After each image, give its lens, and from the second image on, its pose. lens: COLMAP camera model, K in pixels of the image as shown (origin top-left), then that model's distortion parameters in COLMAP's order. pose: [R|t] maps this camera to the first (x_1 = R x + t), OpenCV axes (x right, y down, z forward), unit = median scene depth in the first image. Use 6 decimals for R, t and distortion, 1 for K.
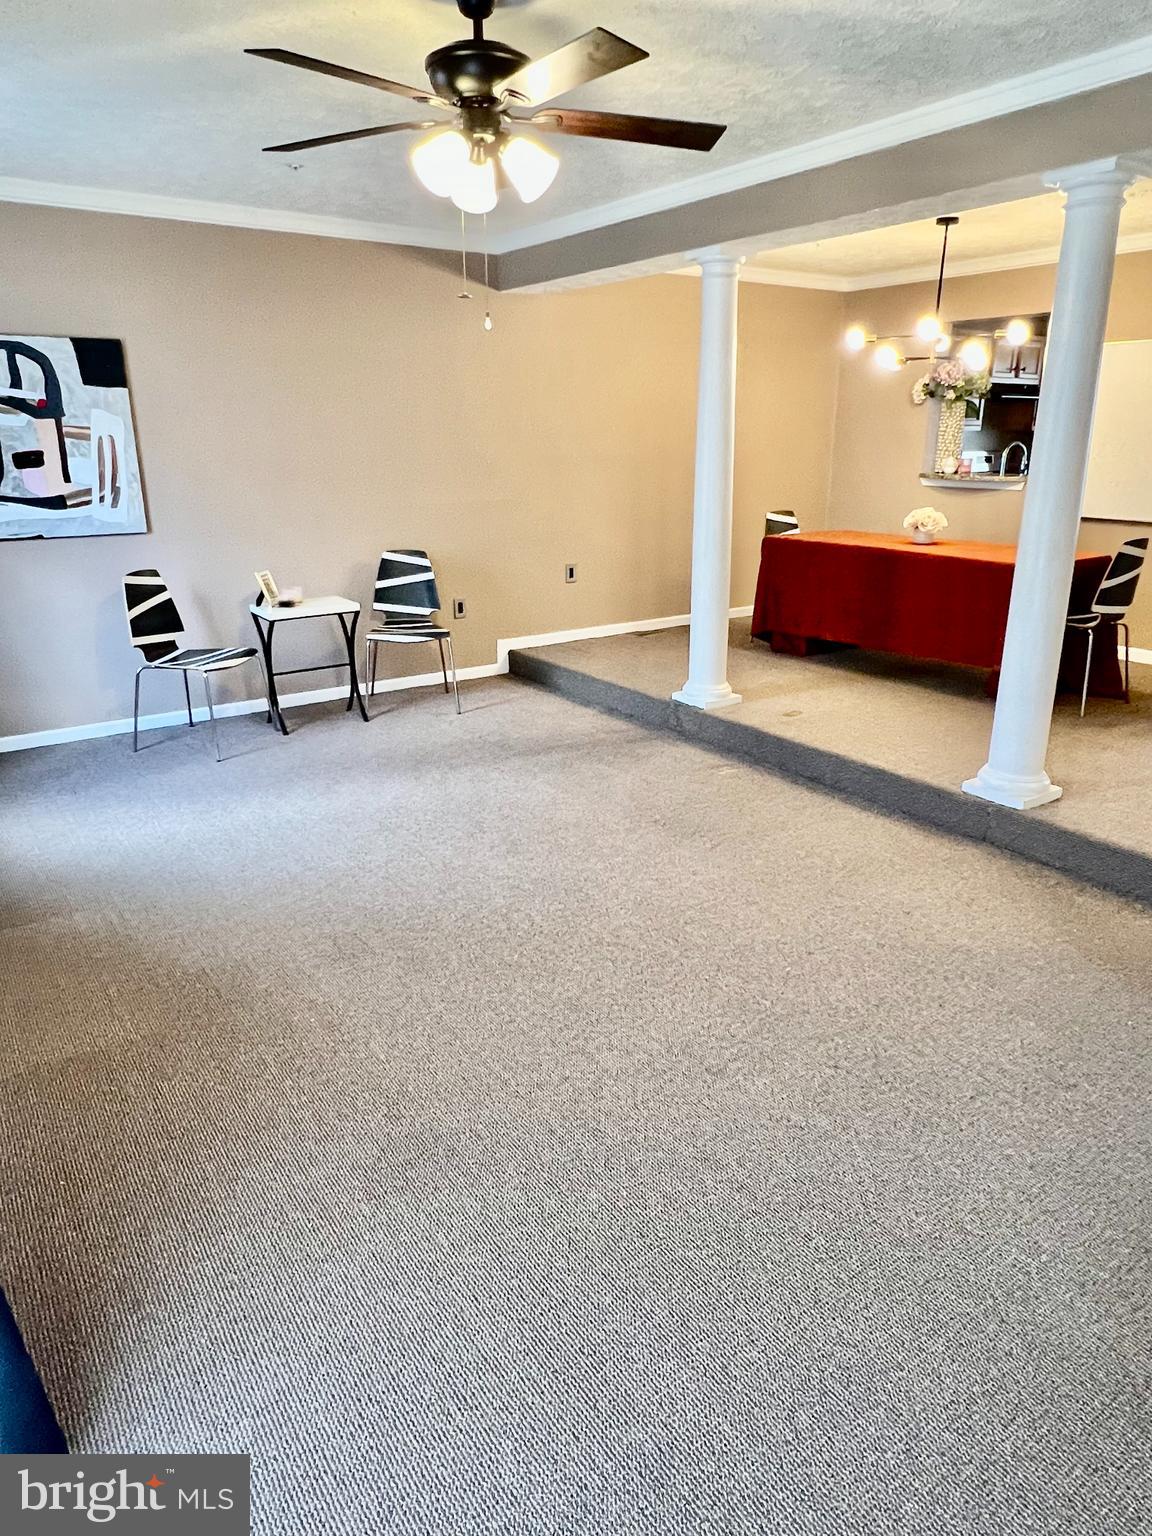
lens RADIAL K [[966.3, 0, 576.0], [0, 966.3, 768.0], [0, 0, 1]] dist [-0.020584, 0.001409]
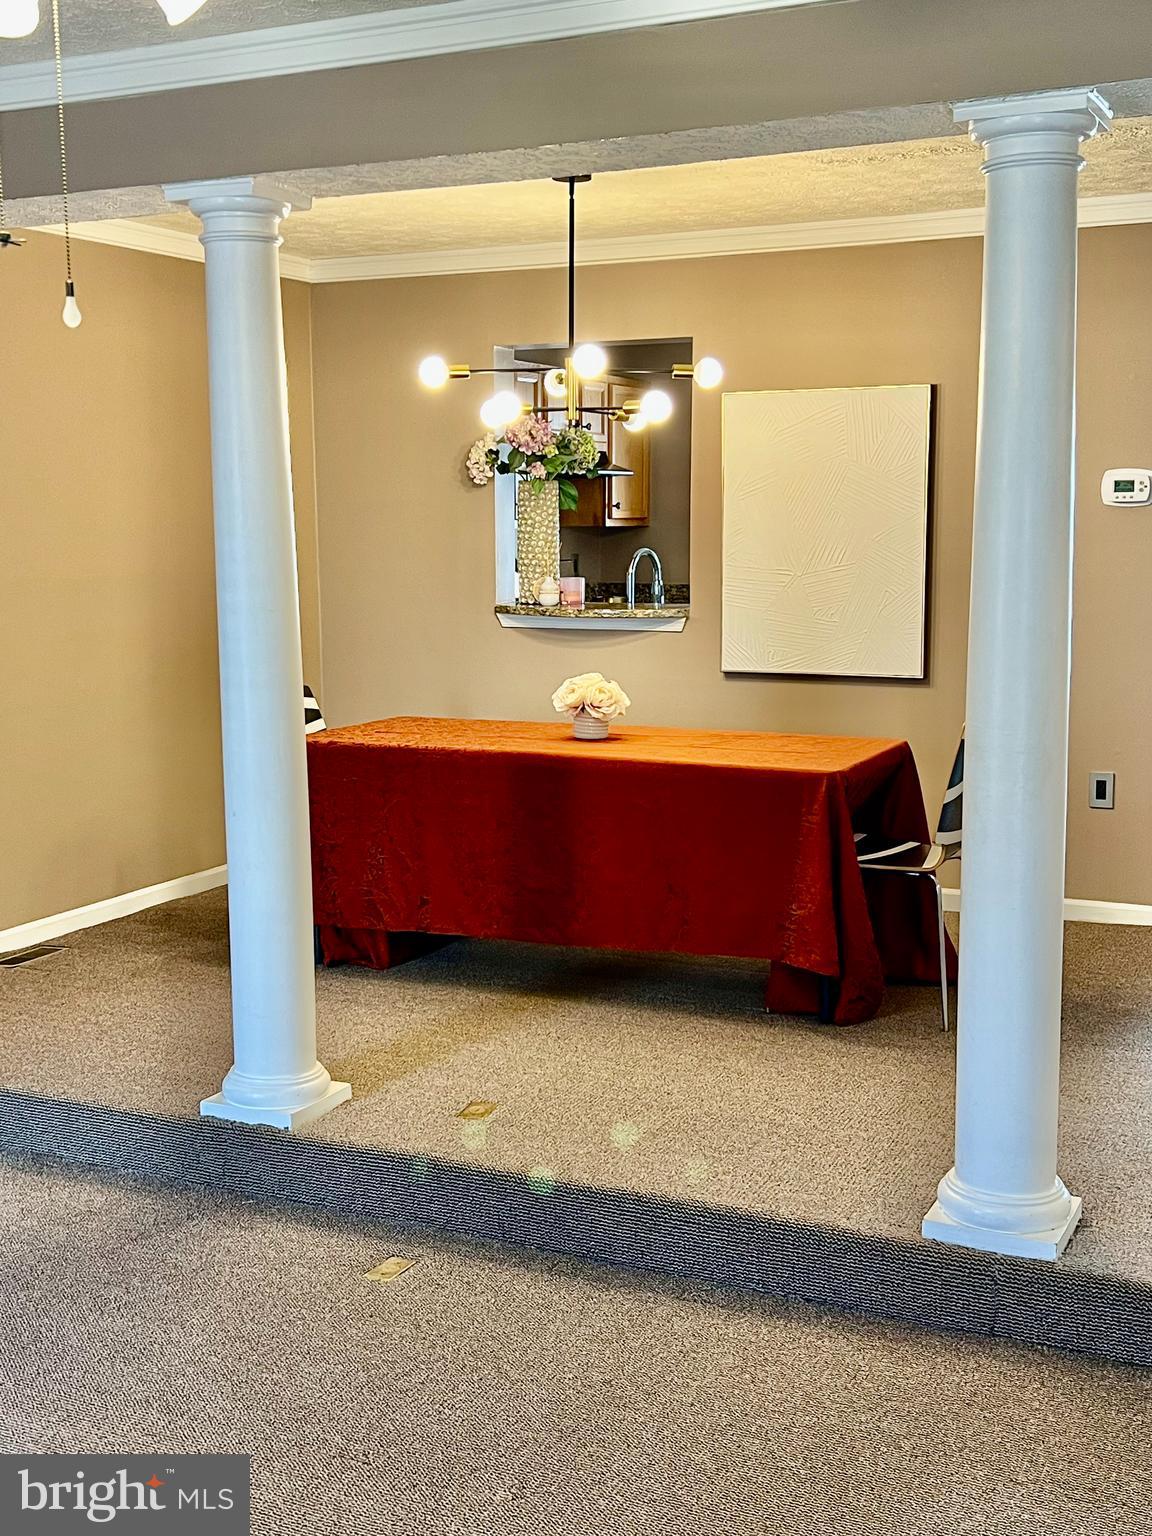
lens RADIAL K [[1775.7, 0, 576.0], [0, 1775.7, 768.0], [0, 0, 1]] dist [0.091280, -0.022614]
pose [[0.870838, -0.067332, 0.486937, -0.145008], [0.160193, 0.975372, -0.151617, -0.076255], [-0.464736, 0.210037, 0.860177, 0.173833]]
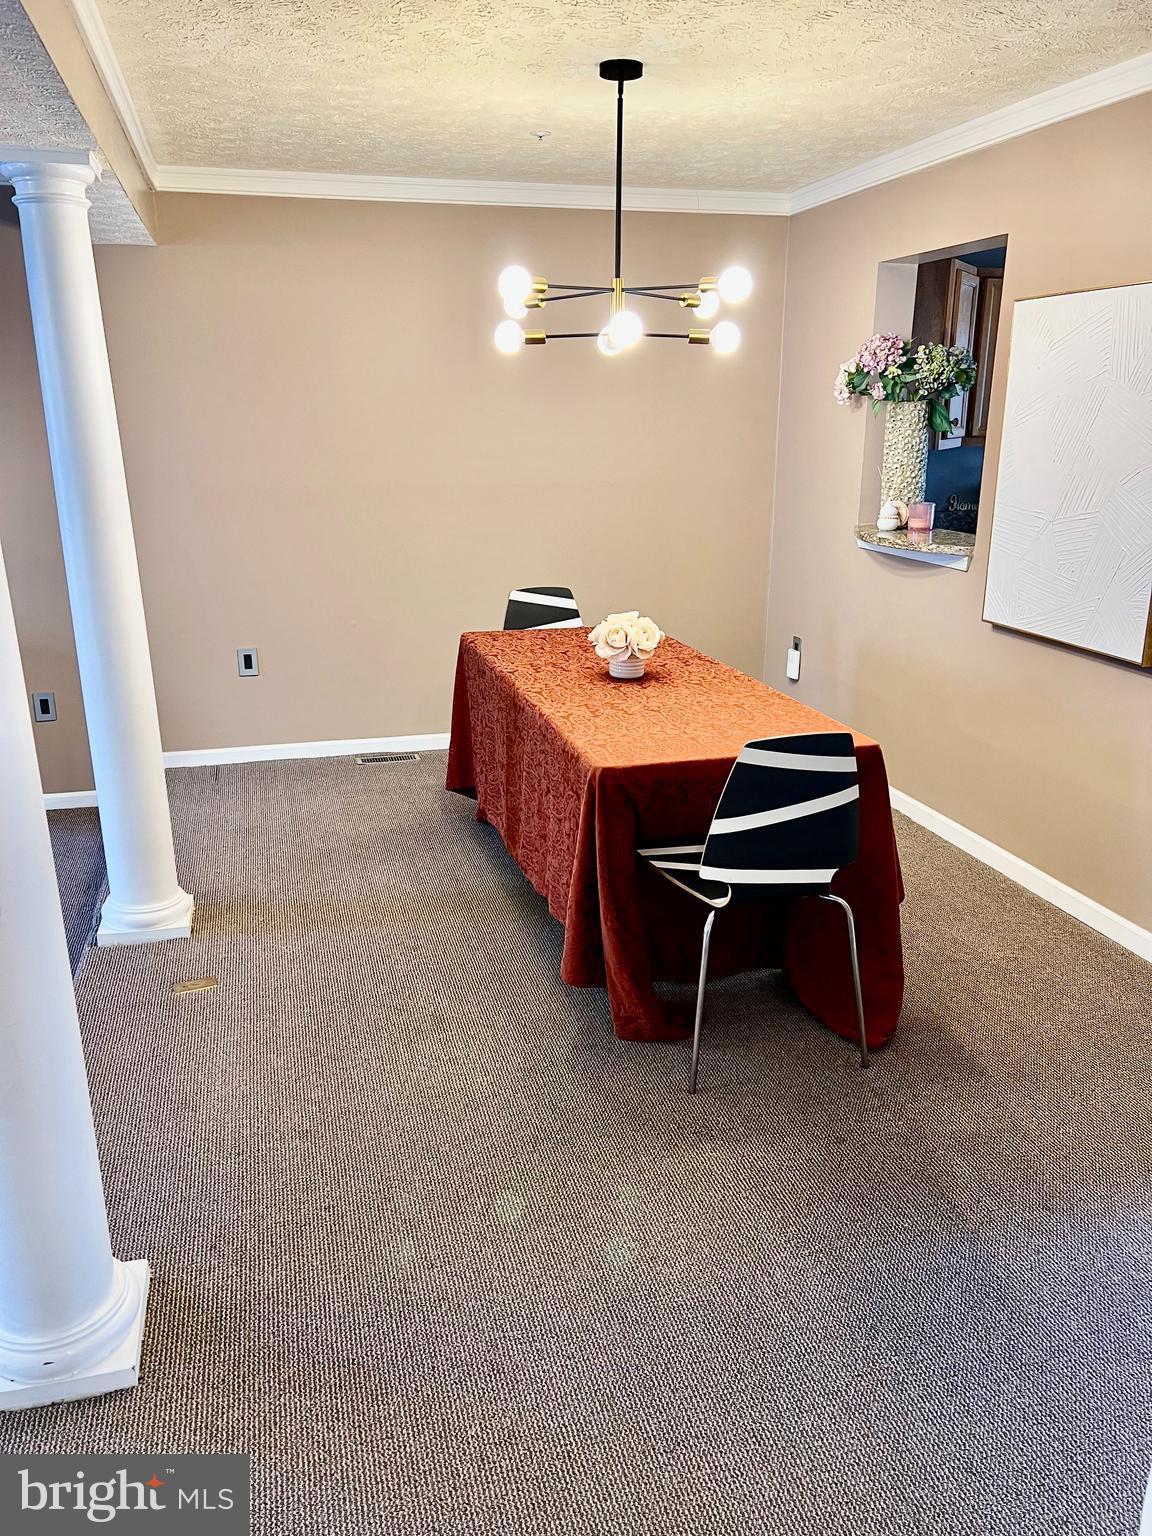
lens RADIAL K [[1153.1, 0, 574.6], [0, 1153.1, 775.4], [0, 0, 1]] dist [0.051770, -0.066385]
pose [[0.942009, 0.106213, -0.318337, 0.614534], [-0.114428, 0.993406, -0.007159, -0.189358], [0.315477, 0.043170, 0.947951, 0.418889]]
